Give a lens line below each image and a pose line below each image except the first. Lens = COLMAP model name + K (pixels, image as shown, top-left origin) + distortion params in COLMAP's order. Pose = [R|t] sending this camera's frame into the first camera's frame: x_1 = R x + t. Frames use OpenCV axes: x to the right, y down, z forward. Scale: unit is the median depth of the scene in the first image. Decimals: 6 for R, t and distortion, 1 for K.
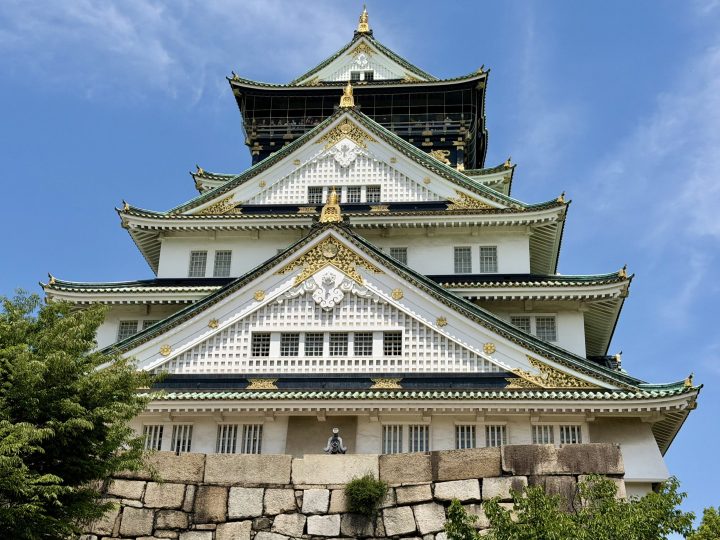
lens RADIAL K [[991.5, 0, 360.0], [0, 991.5, 270.0], [0, 0, 1]] dist [0.013342, 0.012083]
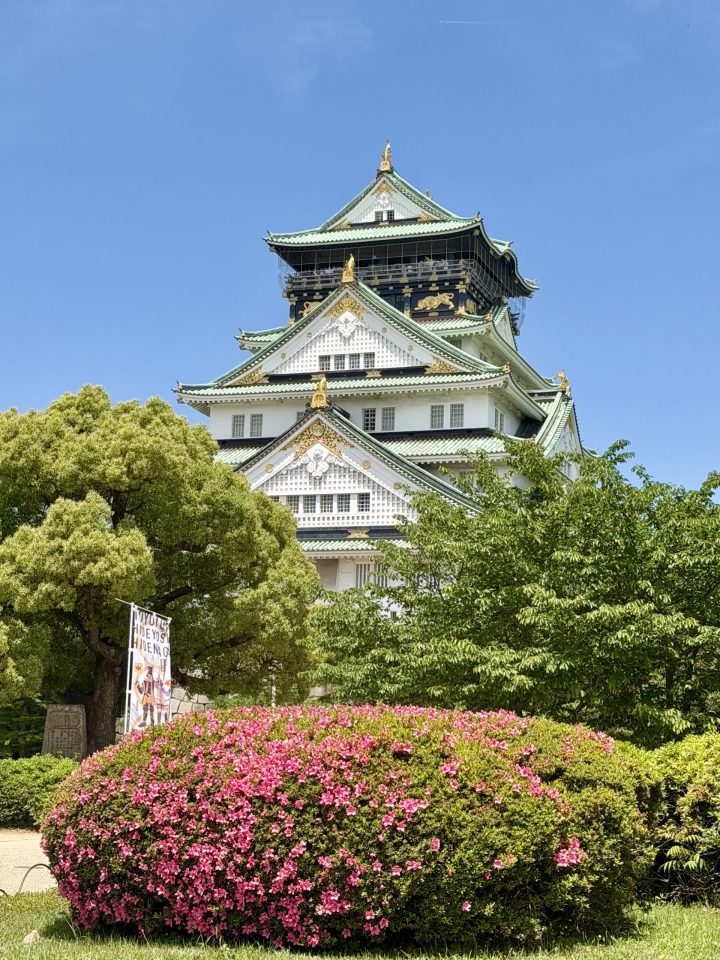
lens RADIAL K [[1322.0, 0, 360.0], [0, 1322.0, 480.0], [0, 0, 1]] dist [0.013342, 0.012083]
pose [[0.974032, -0.043276, -0.222237, 0.368212], [0.094840, 0.969285, 0.226919, -0.313160], [0.205591, -0.242103, 0.948219, -0.603915]]
